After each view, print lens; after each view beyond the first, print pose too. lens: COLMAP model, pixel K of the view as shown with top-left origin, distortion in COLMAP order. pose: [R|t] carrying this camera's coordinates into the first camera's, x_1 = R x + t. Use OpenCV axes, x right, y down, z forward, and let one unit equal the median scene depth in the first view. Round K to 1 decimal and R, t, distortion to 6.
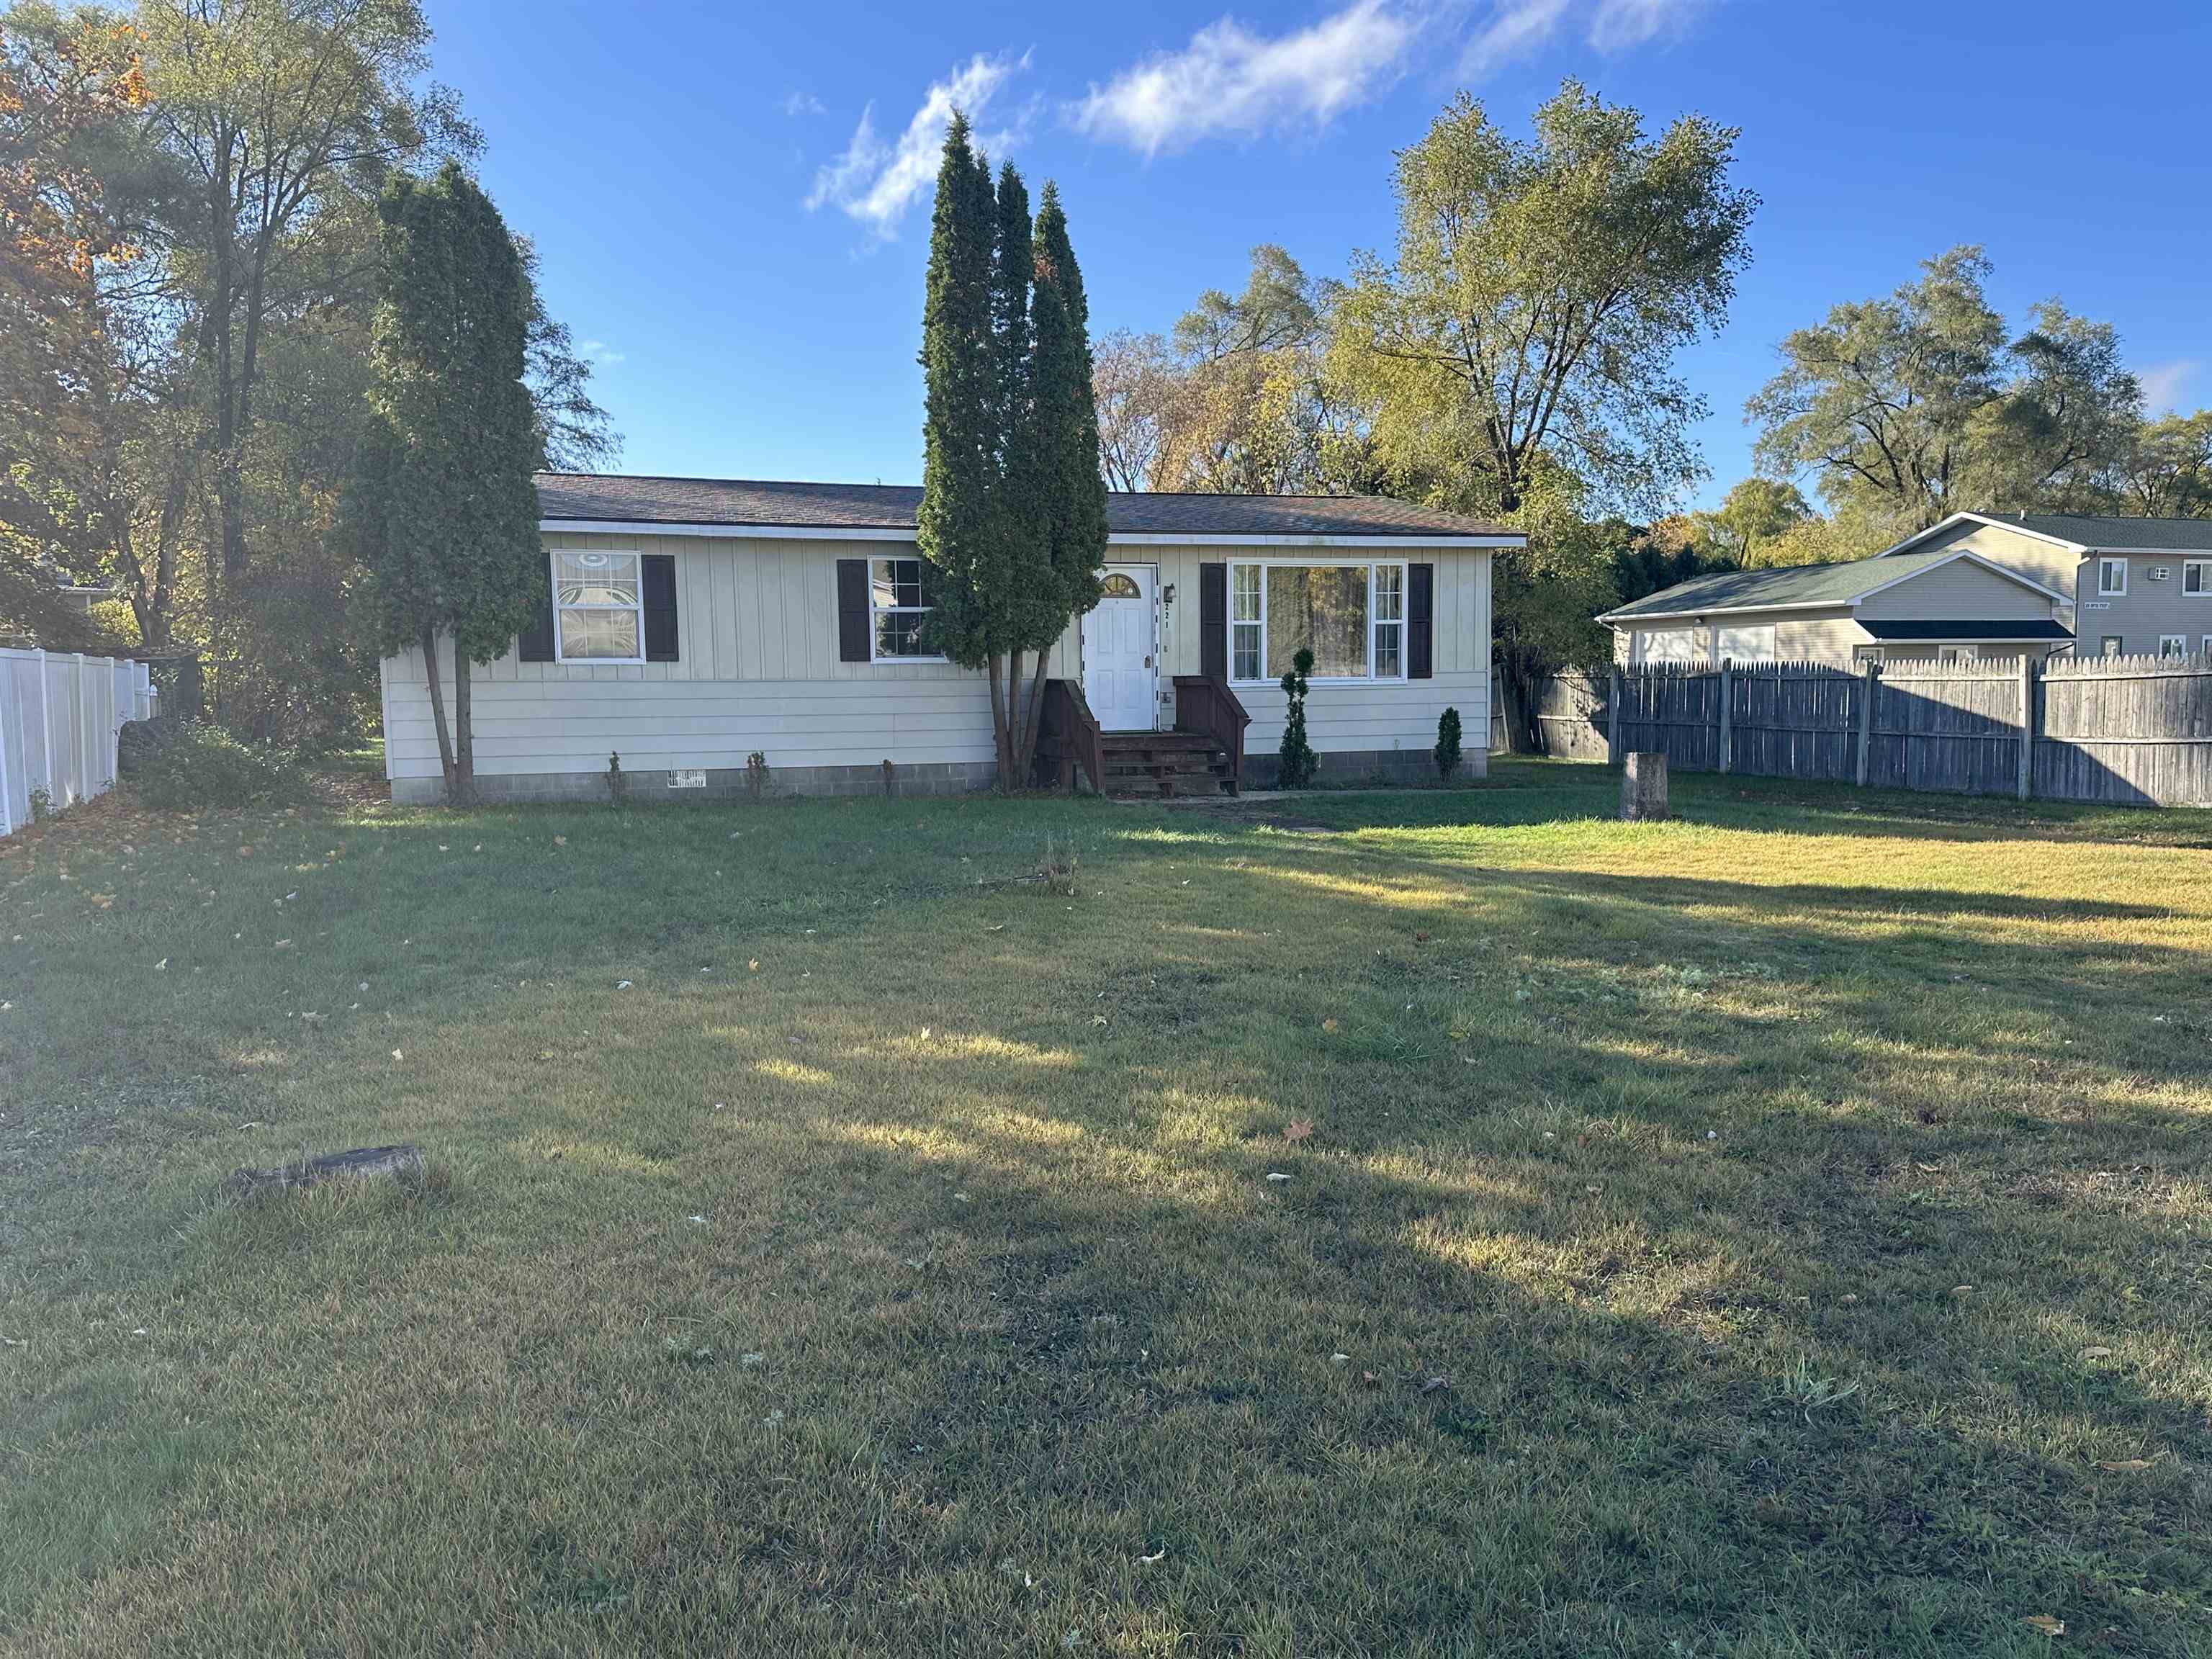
lens RADIAL K [[1607.2, 0, 1103.4], [0, 1607.2, 817.0], [0, 0, 1]] dist [0.080761, -0.008685]
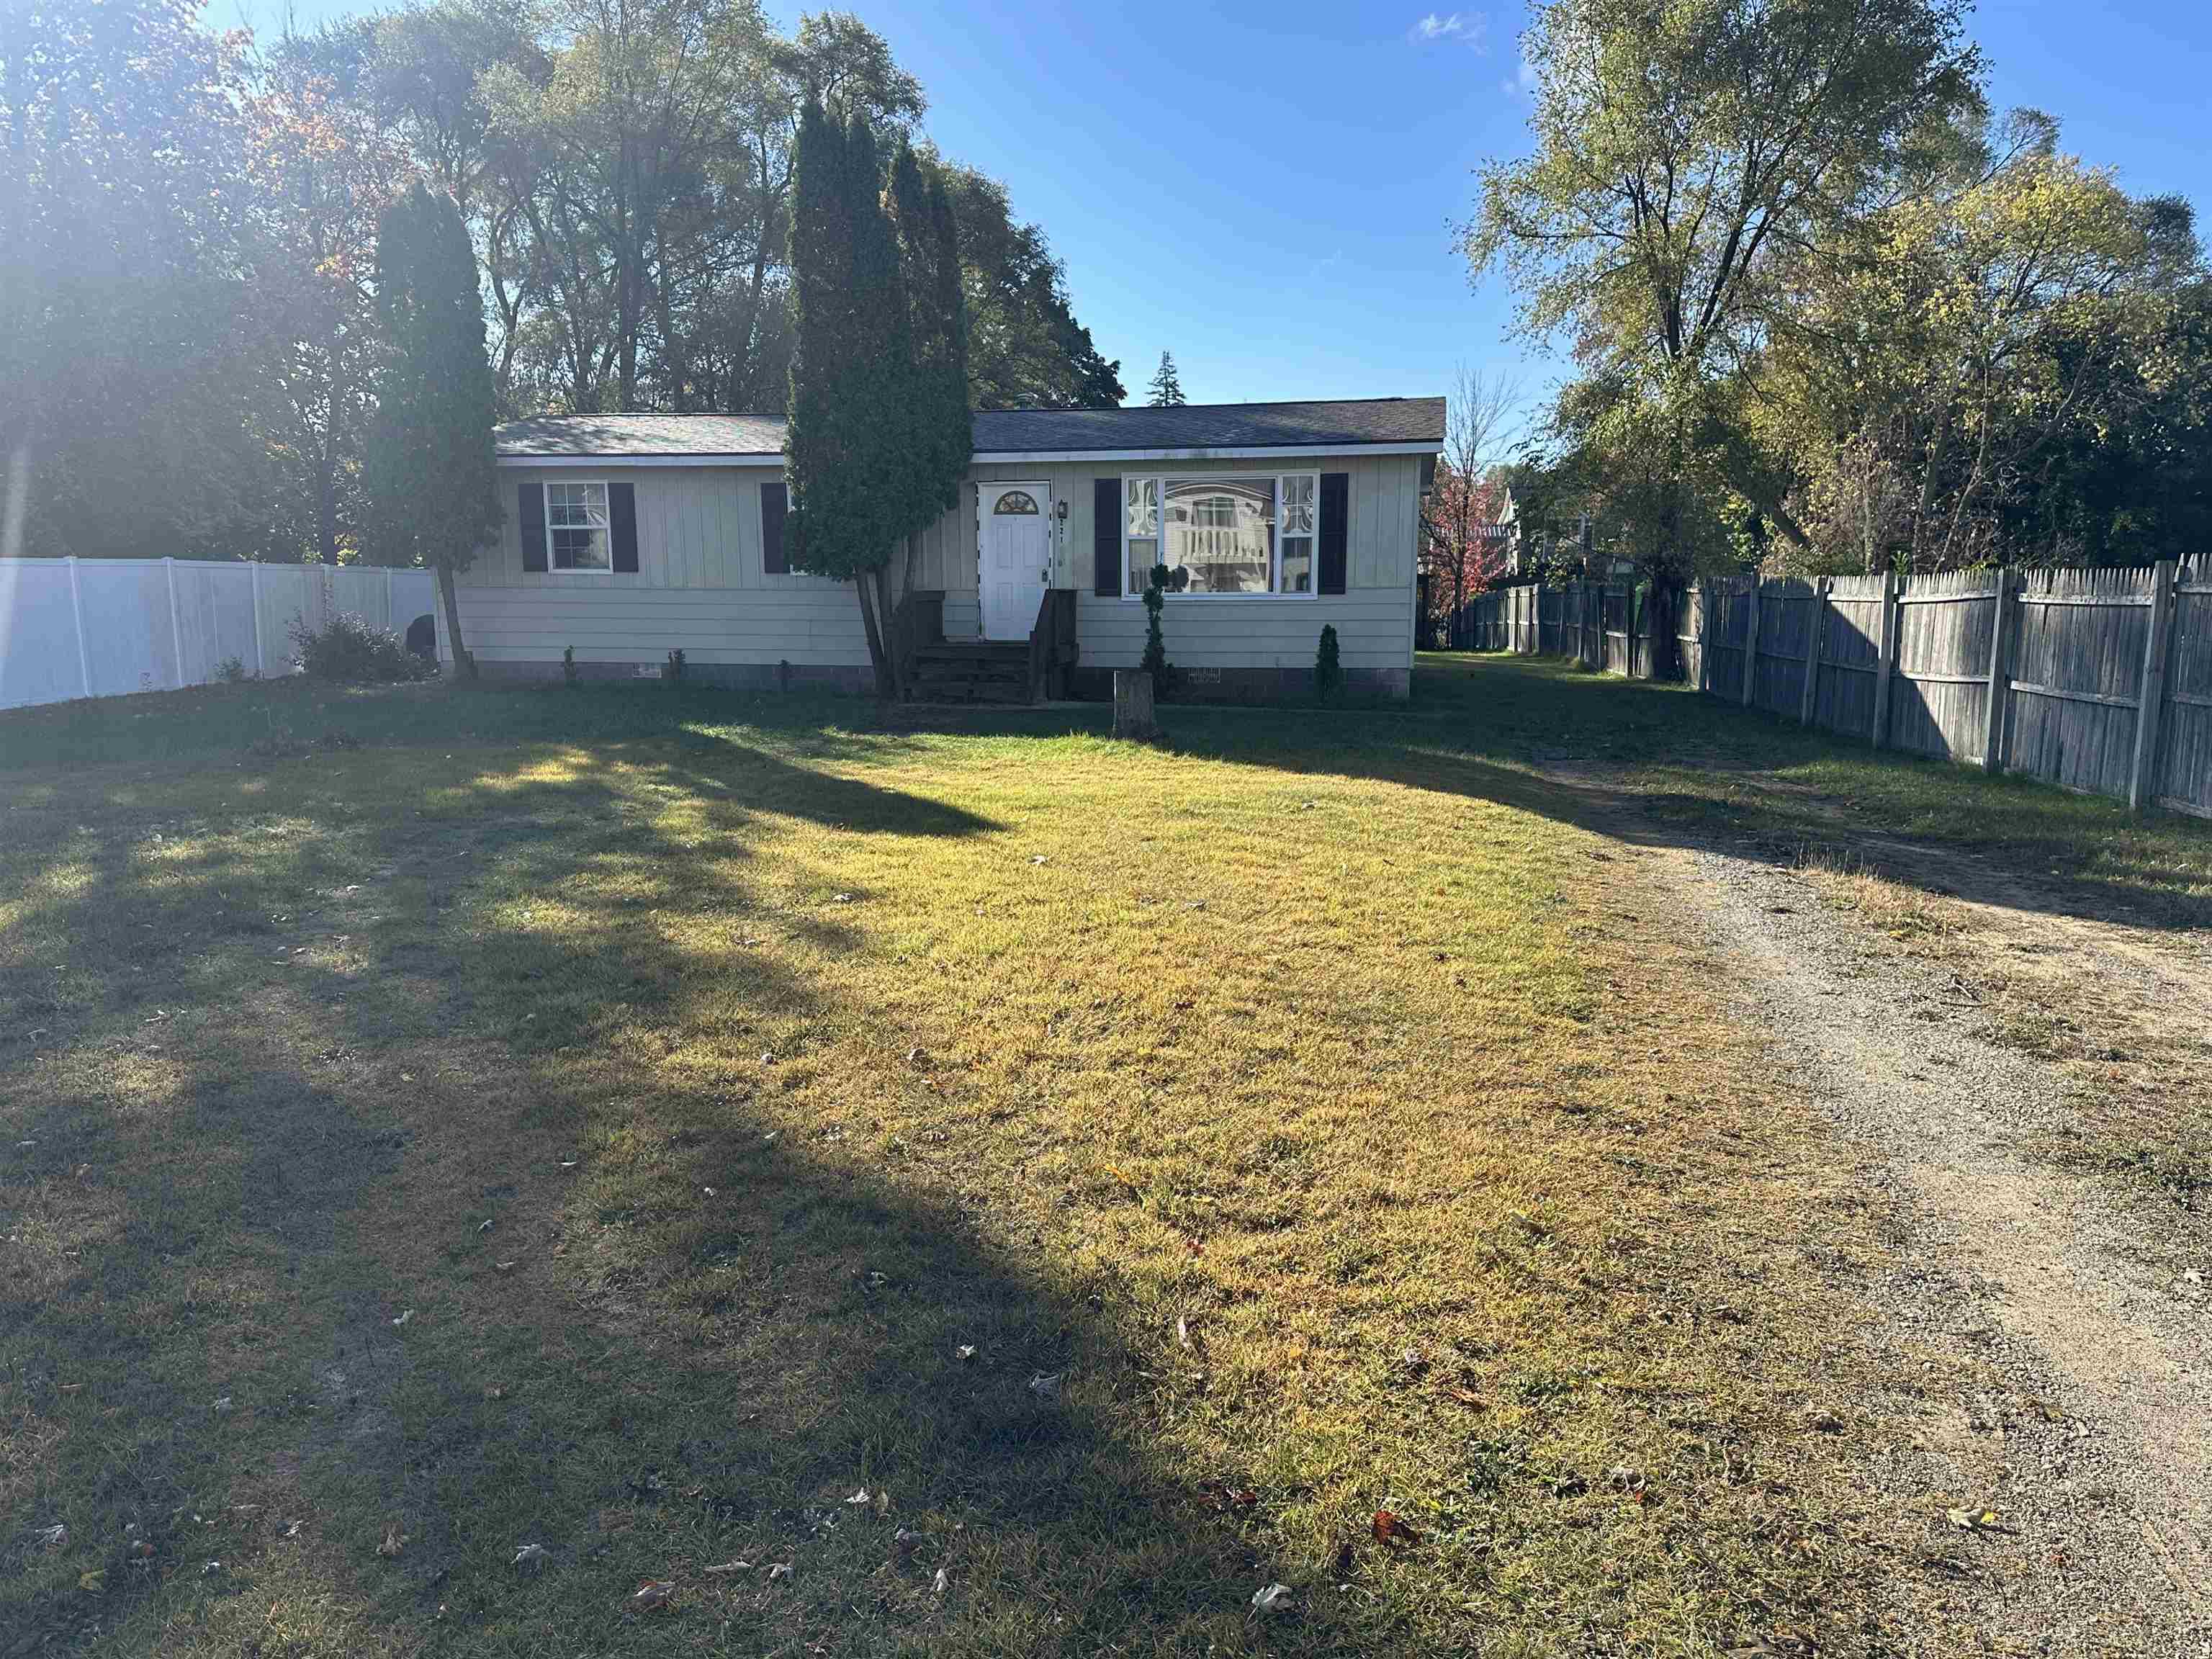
lens RADIAL K [[1607.2, 0, 1108.4], [0, 1607.2, 848.2], [0, 0, 1]] dist [0.080761, -0.008685]
pose [[0.890400, 0.082718, -0.447599, 0.796568], [-0.048697, 0.995016, 0.087011, -0.017898], [0.452566, -0.055678, 0.889991, 0.096325]]
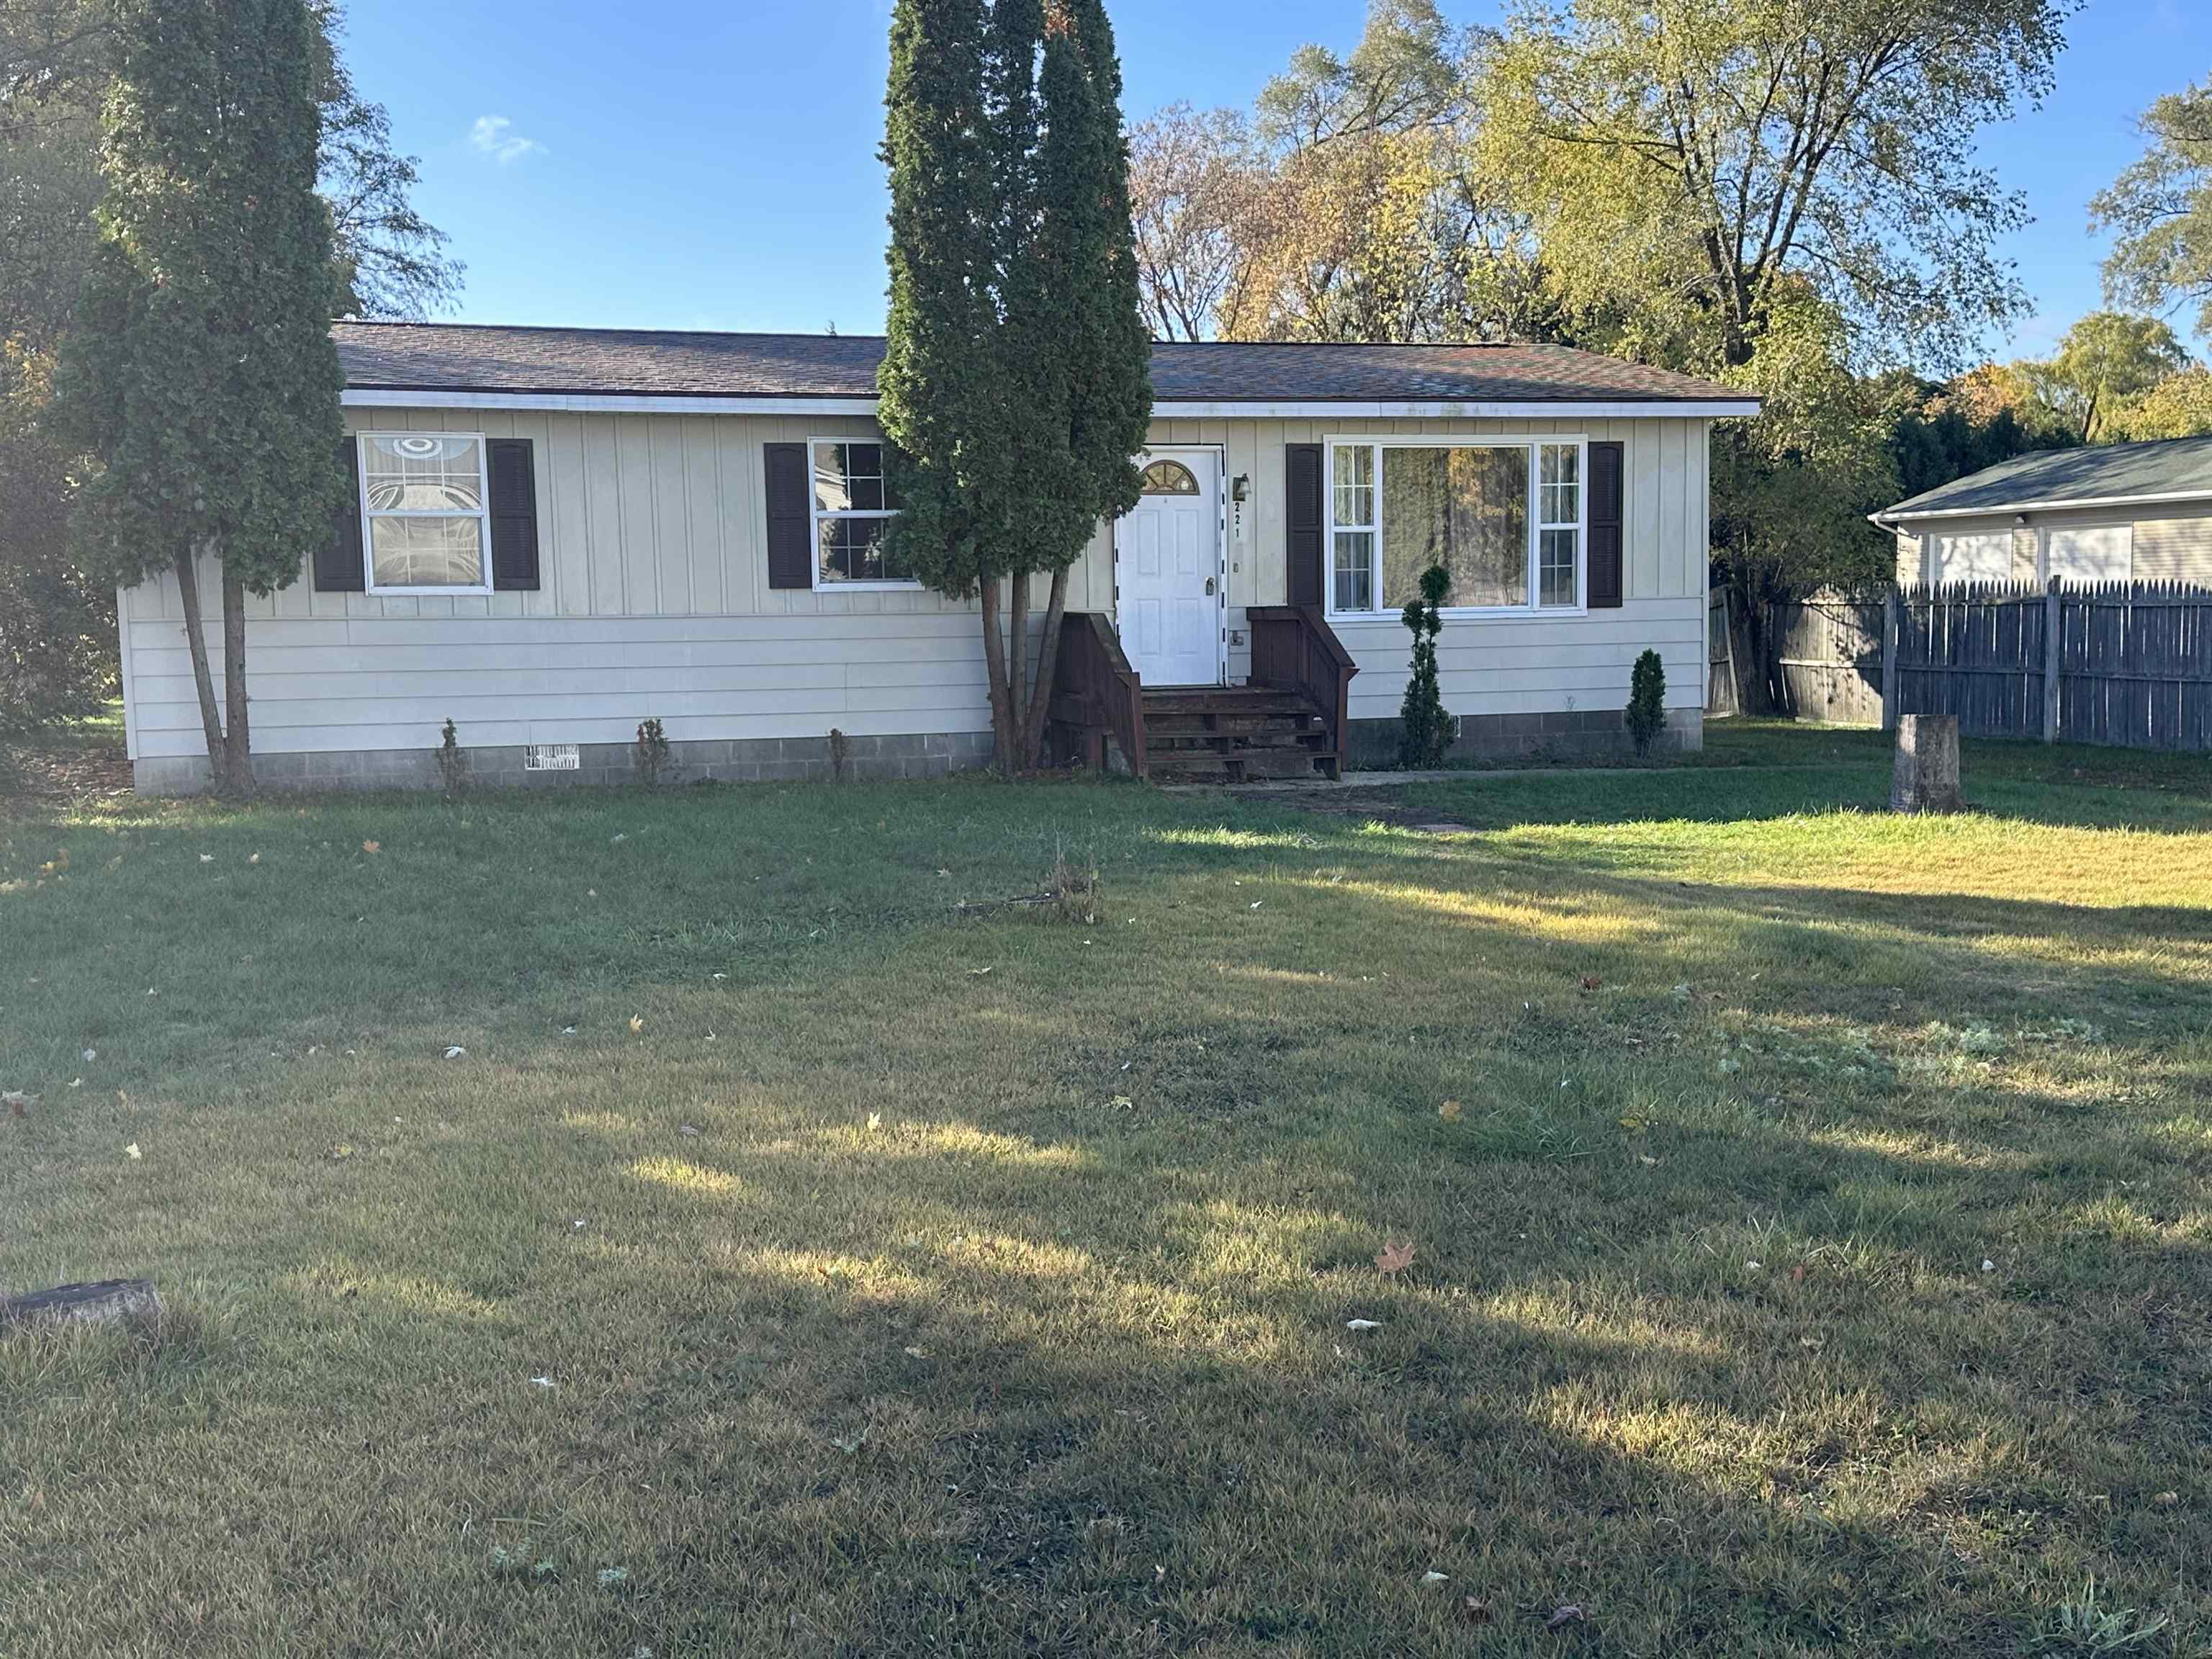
lens RADIAL K [[2316.6, 0, 1106.4], [0, 2316.6, 824.7], [0, 0, 1]] dist [0.083590, 0.000000]
pose [[0.999760, -0.003125, -0.021699, 0.005960], [0.003279, 0.999970, 0.007060, -0.001047], [0.021677, -0.007129, 0.999740, -0.005906]]
